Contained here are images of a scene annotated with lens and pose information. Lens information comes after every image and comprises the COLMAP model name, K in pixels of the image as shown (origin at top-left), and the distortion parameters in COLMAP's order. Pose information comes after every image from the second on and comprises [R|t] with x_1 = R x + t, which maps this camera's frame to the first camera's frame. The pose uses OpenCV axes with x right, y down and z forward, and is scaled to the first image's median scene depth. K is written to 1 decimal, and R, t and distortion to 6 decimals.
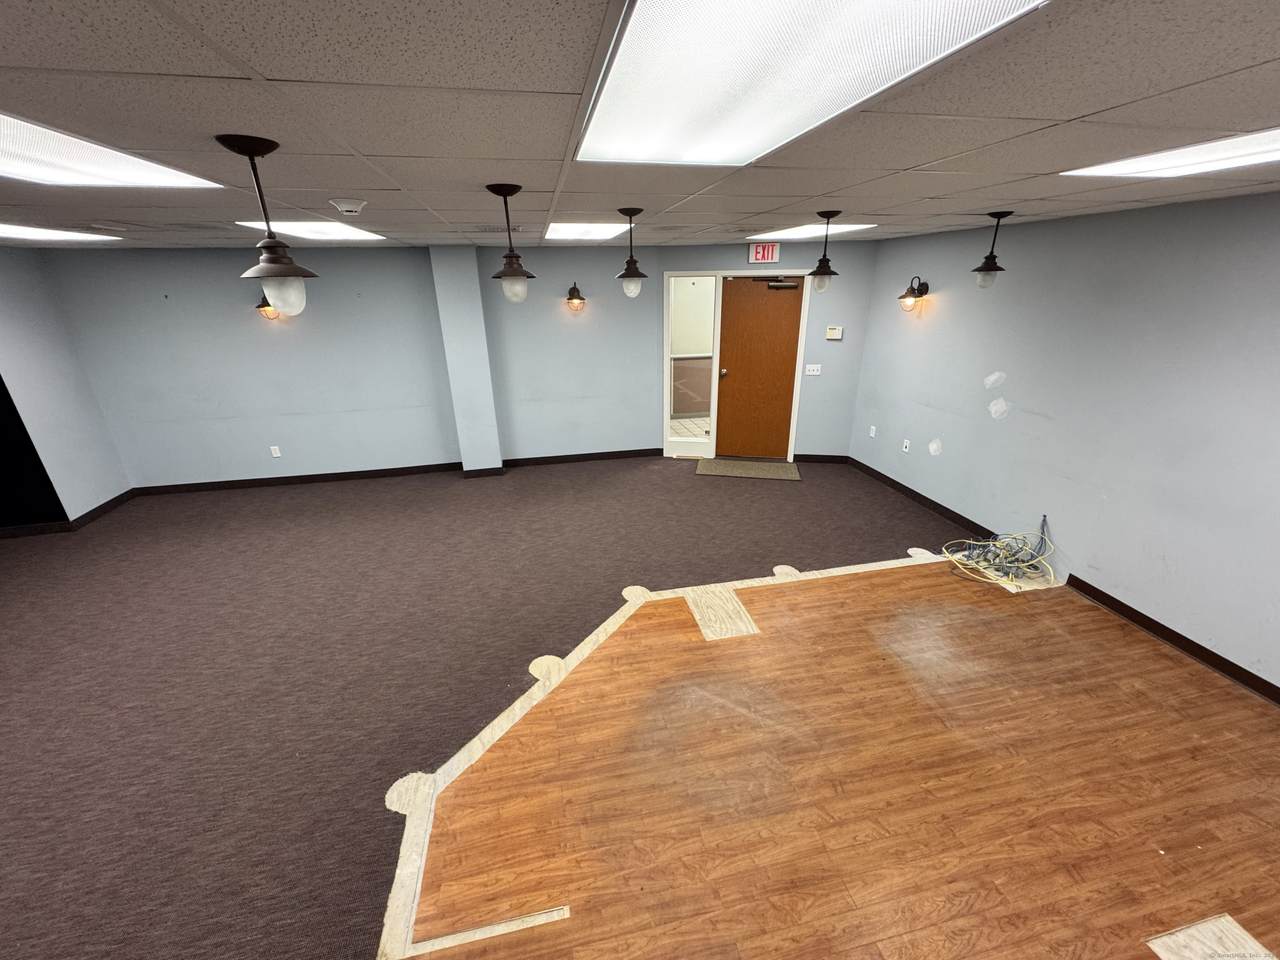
lens RADIAL K [[508.5, 0, 640.3], [0, 508.5, 480.6], [0, 0, 1]] dist [-0.001120, 0.000516]
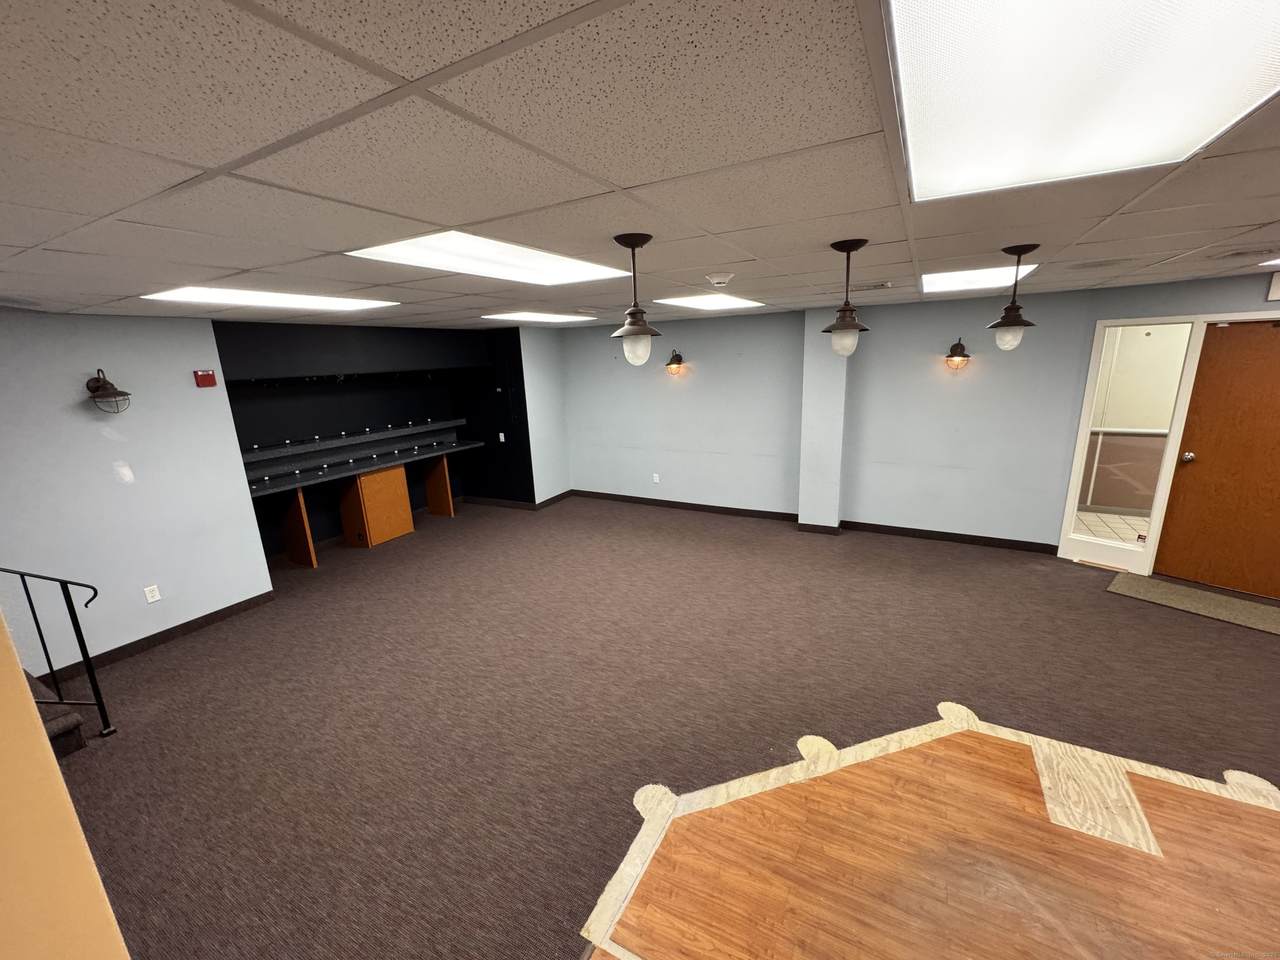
lens RADIAL K [[508.5, 0, 643.4], [0, 508.5, 480.9], [0, 0, 1]] dist [-0.001120, 0.000516]
pose [[0.762765, 0.142917, -0.630685, 0.071742], [-0.211920, 0.976661, -0.034984, -0.001367], [0.610965, 0.160339, 0.775250, 0.033892]]
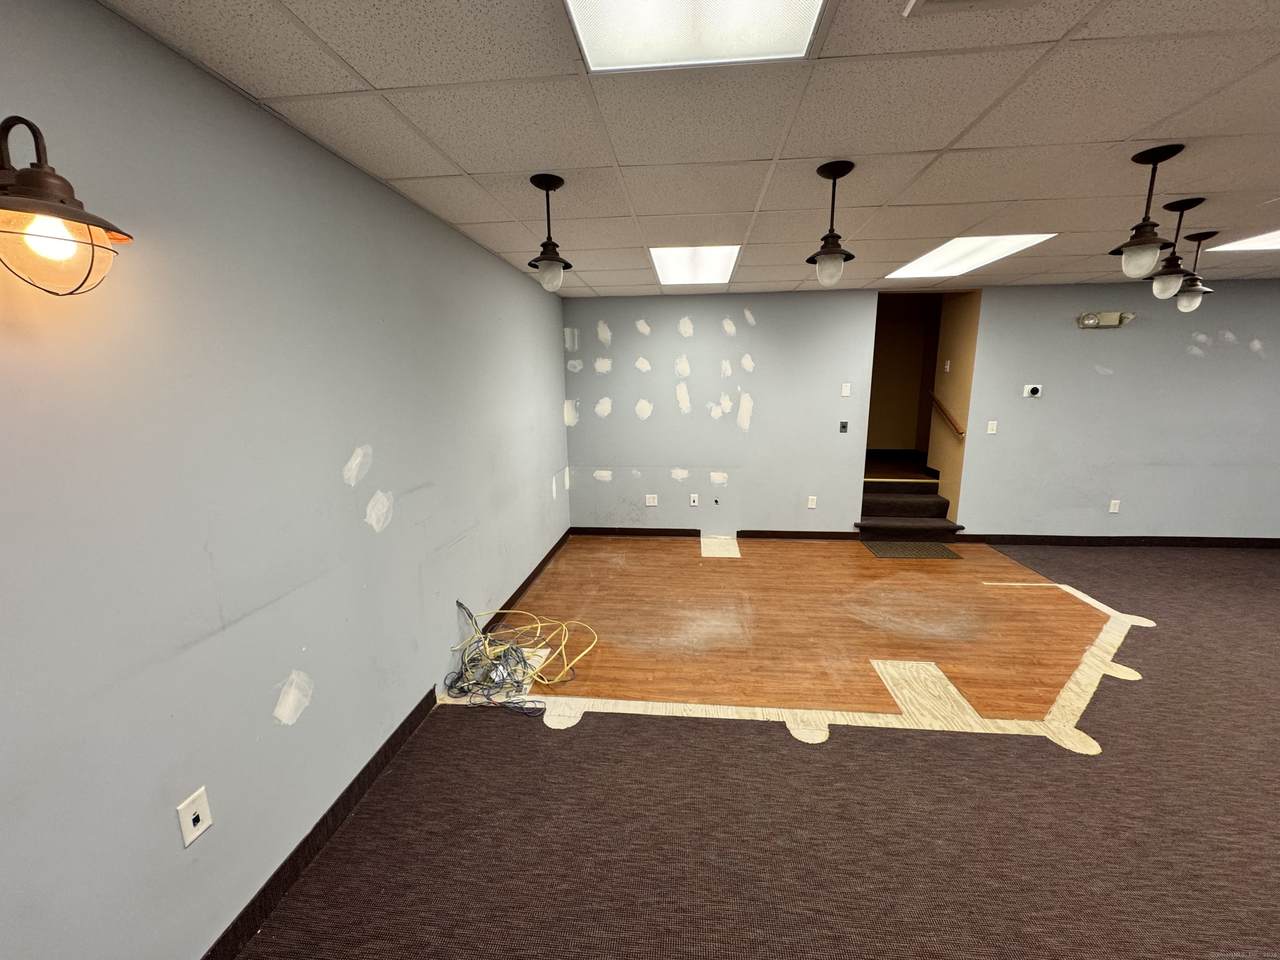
lens RADIAL K [[508.5, 0, 641.9], [0, 508.5, 480.7], [0, 0, 1]] dist [-0.001120, 0.000516]
pose [[-0.954148, -0.033023, 0.297508, 0.355092], [0.130814, 0.847964, 0.513659, -0.489337], [-0.269238, 0.529025, -0.804763, 1.621991]]
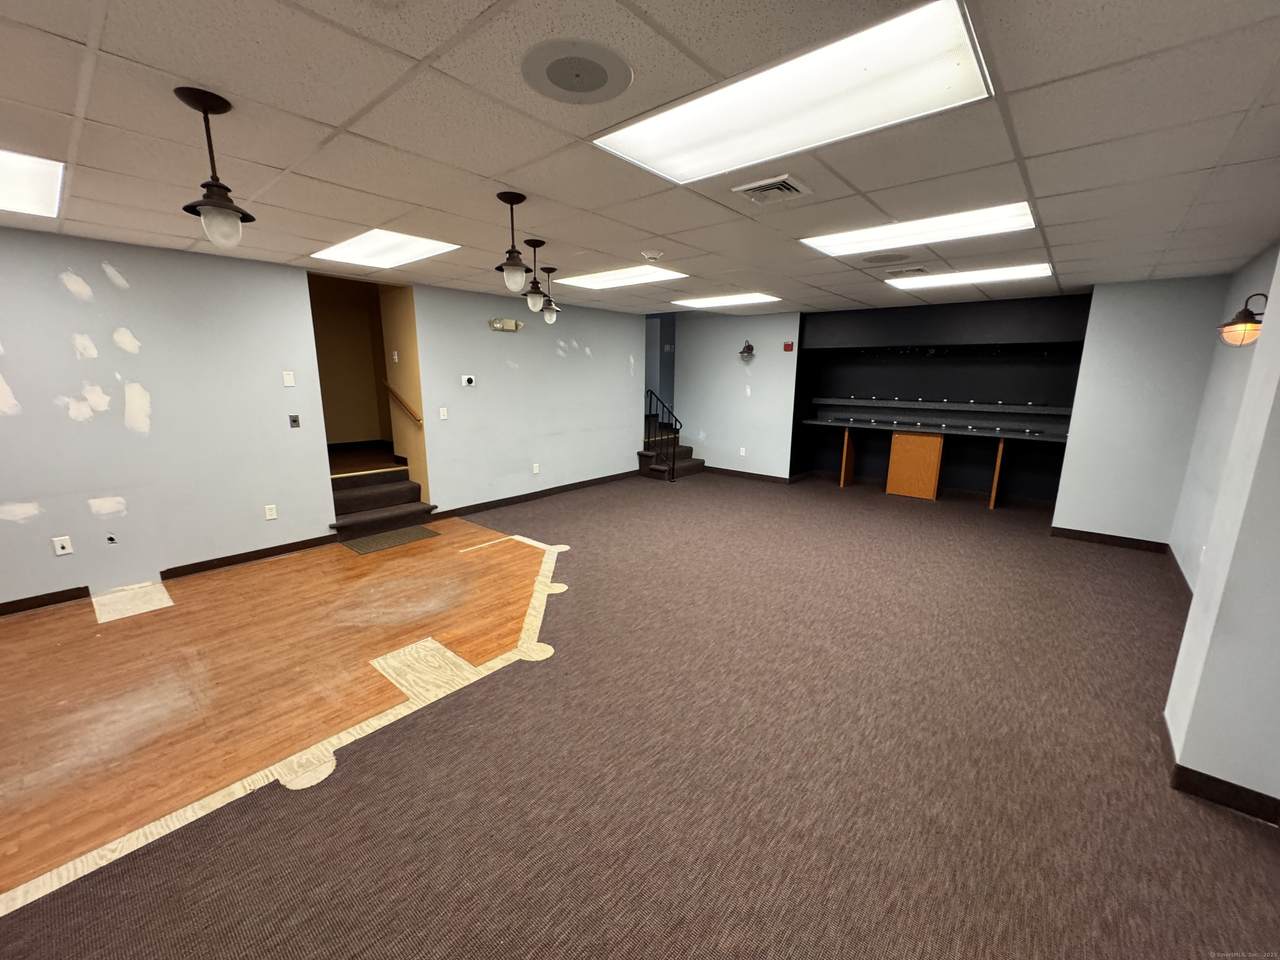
lens RADIAL K [[508.5, 0, 641.6], [0, 508.5, 481.8], [0, 0, 1]] dist [-0.001120, 0.000516]
pose [[-0.790993, 0.135655, -0.596597, 0.334552], [-0.219905, 0.846912, 0.484131, -0.480618], [0.570940, 0.514138, -0.640070, 1.614206]]
